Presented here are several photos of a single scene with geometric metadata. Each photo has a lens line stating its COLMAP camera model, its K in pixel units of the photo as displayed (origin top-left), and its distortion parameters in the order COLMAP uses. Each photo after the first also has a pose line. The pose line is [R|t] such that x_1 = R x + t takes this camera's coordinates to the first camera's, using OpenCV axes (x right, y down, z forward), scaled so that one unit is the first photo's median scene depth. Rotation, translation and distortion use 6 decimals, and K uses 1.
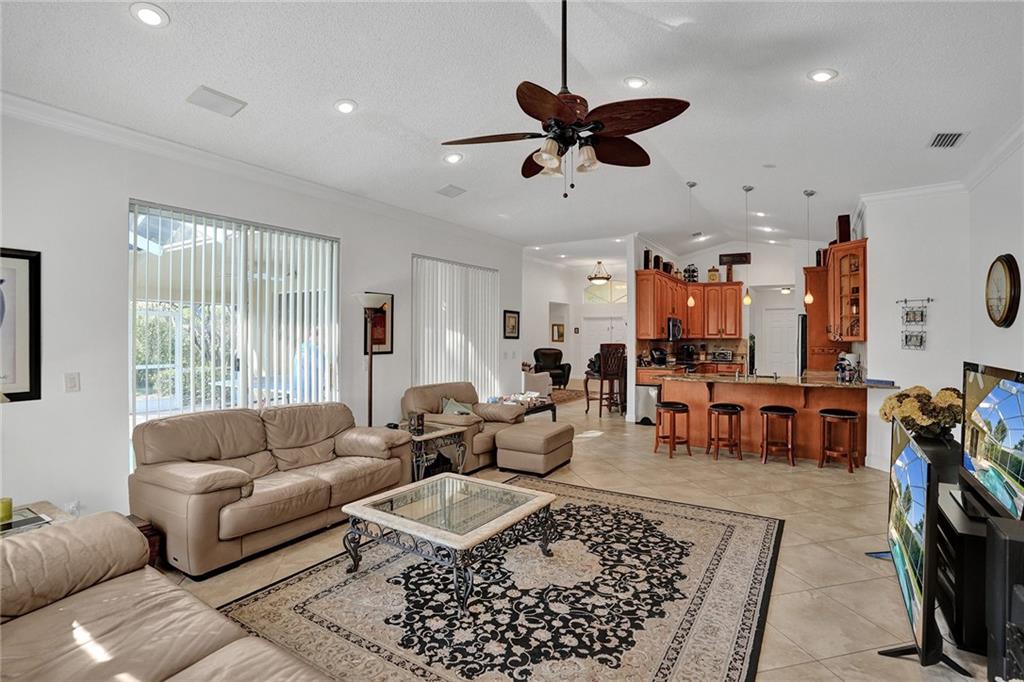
lens RADIAL K [[481.7, 0, 519.3], [0, 481.7, 335.9], [0, 0, 1]] dist [-0.044300, 0.000035]
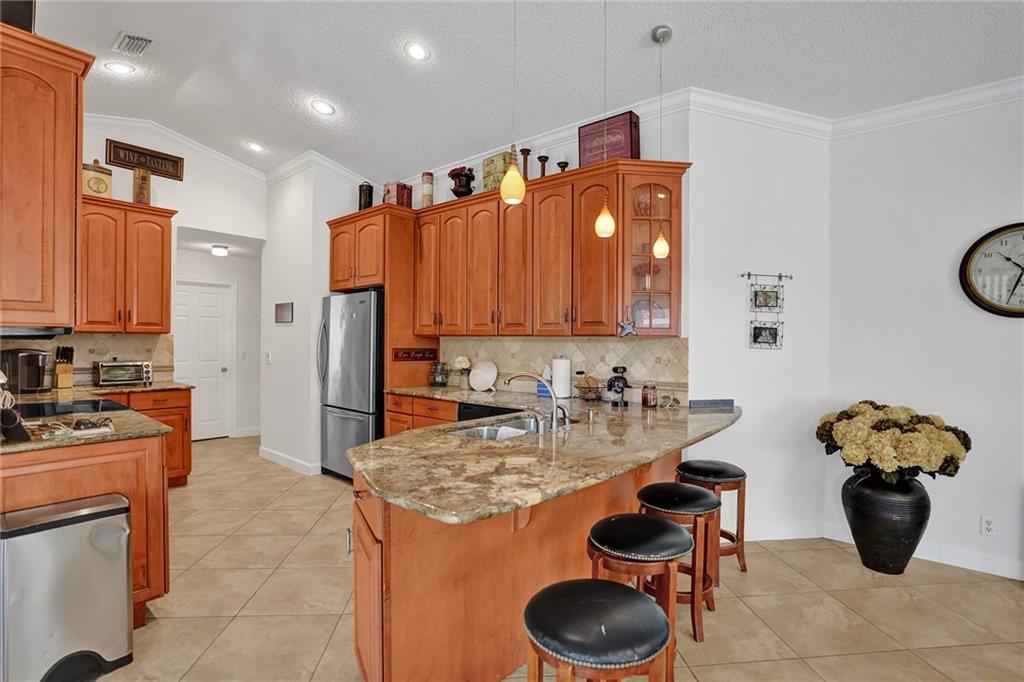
lens RADIAL K [[481.7, 0, 519.3], [0, 481.7, 335.9], [0, 0, 1]] dist [-0.044300, 0.000035]
pose [[0.134335, -0.001245, 0.990935, 0.057580], [-0.004882, 0.999986, 0.001919, 0.006266], [-0.990924, -0.005095, 0.134327, 0.641367]]
